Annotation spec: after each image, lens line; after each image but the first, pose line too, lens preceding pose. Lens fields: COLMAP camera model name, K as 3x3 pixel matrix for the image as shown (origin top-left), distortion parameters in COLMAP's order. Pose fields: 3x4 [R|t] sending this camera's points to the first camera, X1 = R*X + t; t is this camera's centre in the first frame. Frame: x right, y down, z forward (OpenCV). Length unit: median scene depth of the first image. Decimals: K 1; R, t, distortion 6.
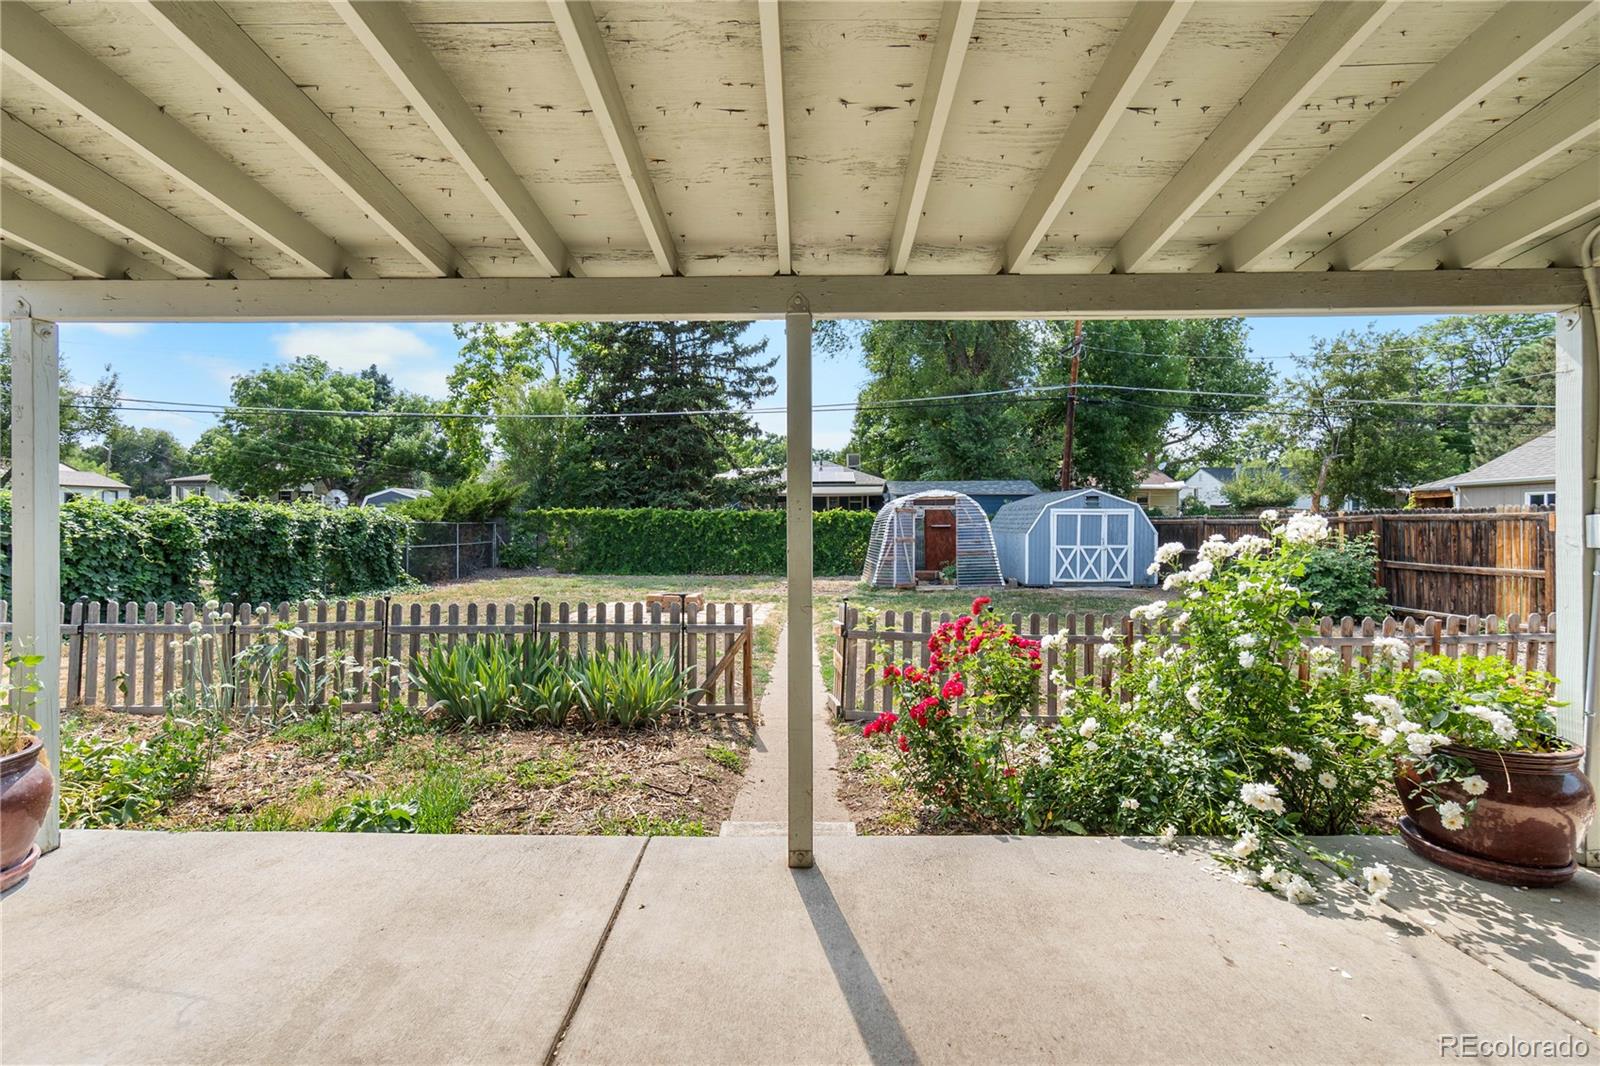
lens RADIAL K [[693.9, 0, 817.0], [0, 693.9, 523.1], [0, 0, 1]] dist [-0.007582, 0.001209]
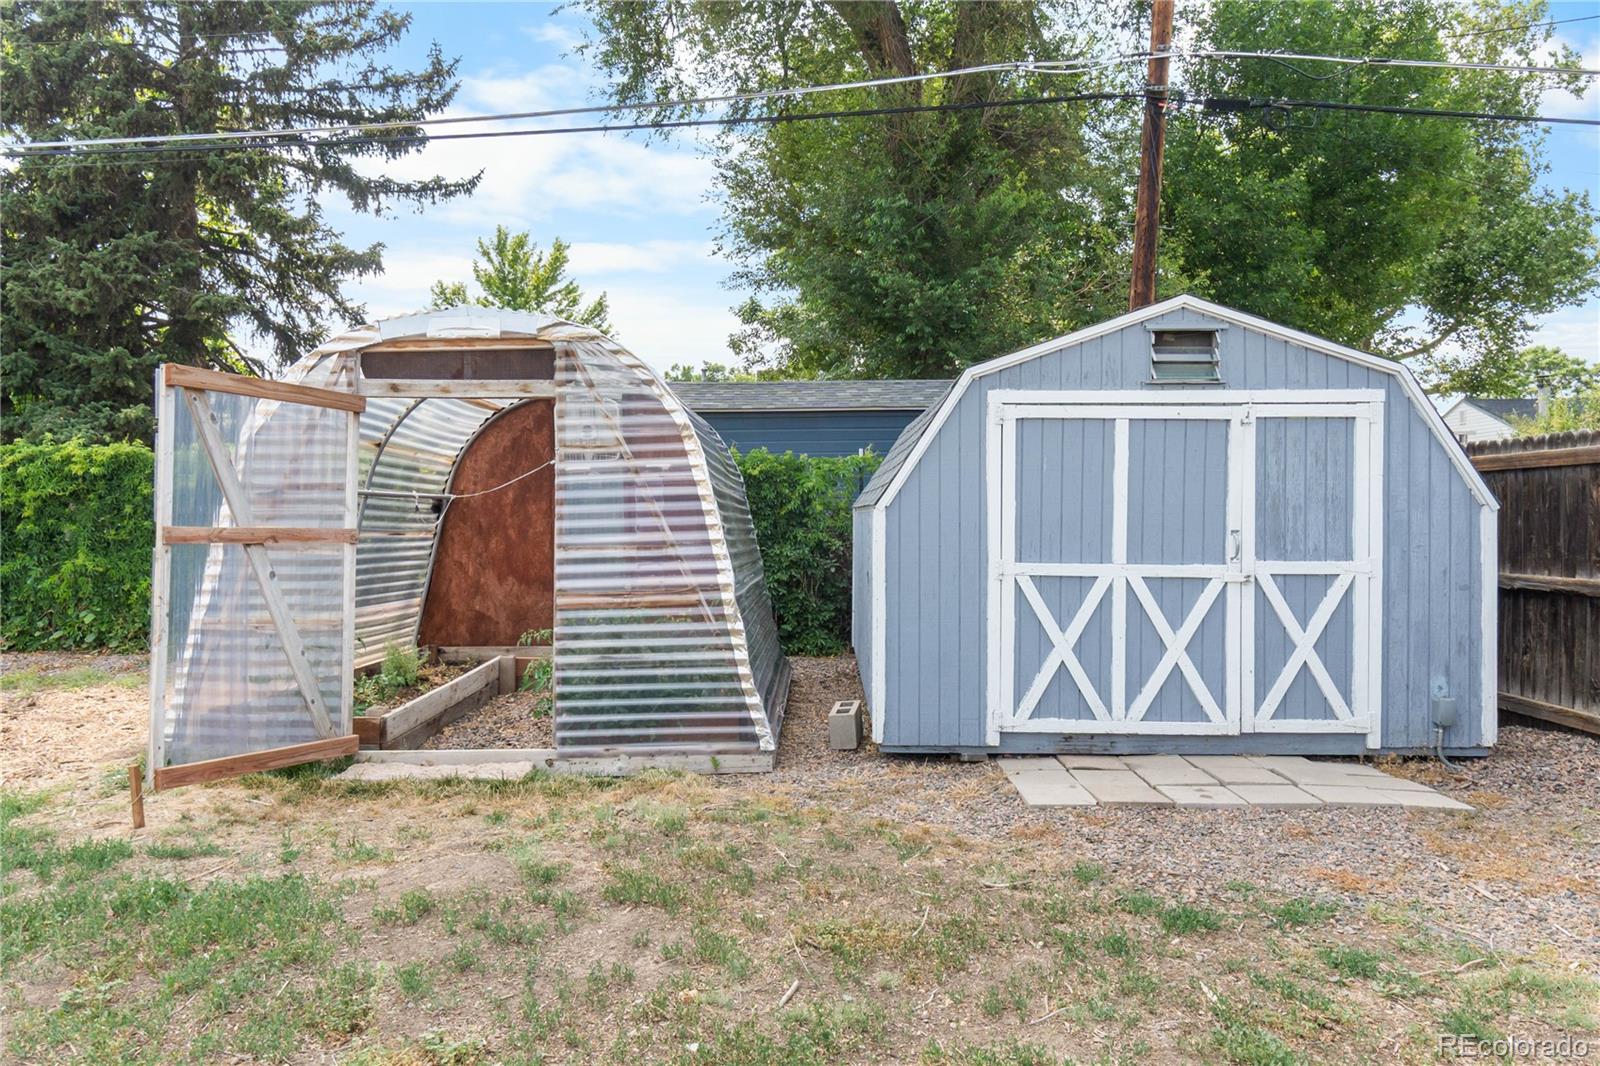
lens RADIAL K [[1038.0, 0, 797.1], [0, 1038.0, 520.3], [0, 0, 1]] dist [-0.009316, 0.000601]
pose [[0.999217, -0.002963, -0.039456, 0.290452], [0.003099, 0.999989, 0.003378, 0.017760], [0.039445, -0.003498, 0.999216, 0.676576]]
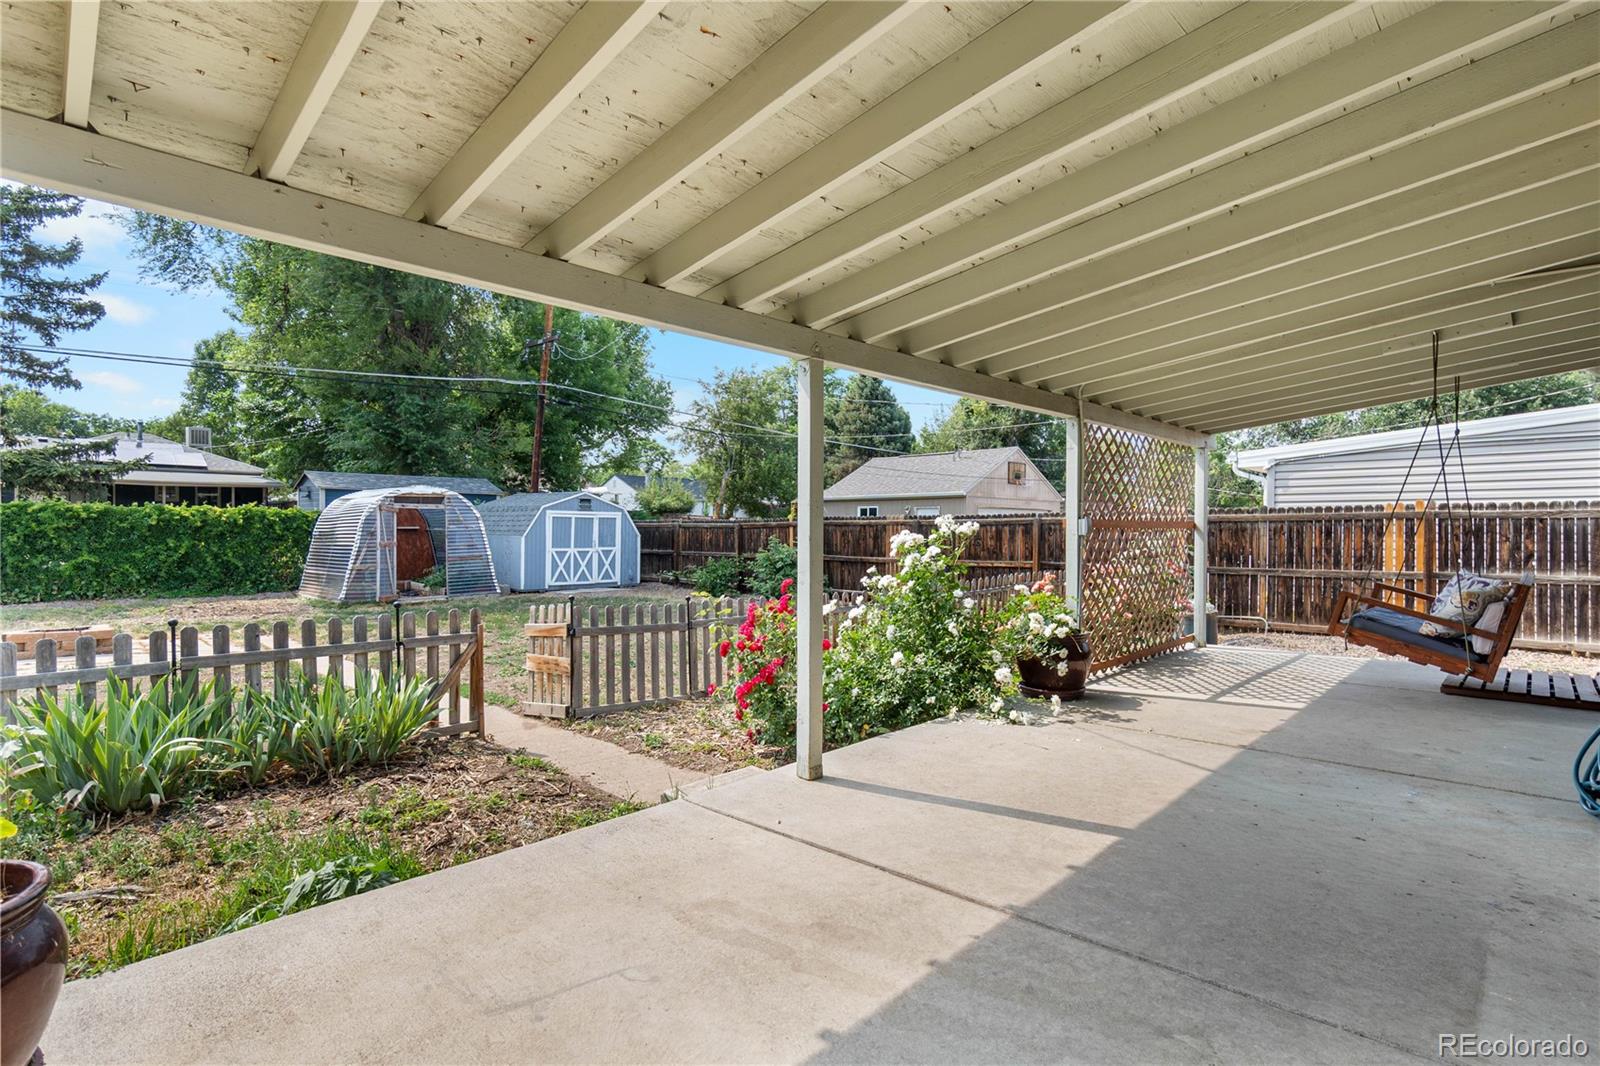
lens RADIAL K [[748.6, 0, 817.3], [0, 748.6, 537.1], [0, 0, 1]] dist [-0.007256, 0.002316]
pose [[0.691042, -0.003693, 0.722805, -0.156398], [-0.005697, 0.999928, 0.010555, 0.003111], [-0.722792, -0.011412, 0.690971, 0.002793]]
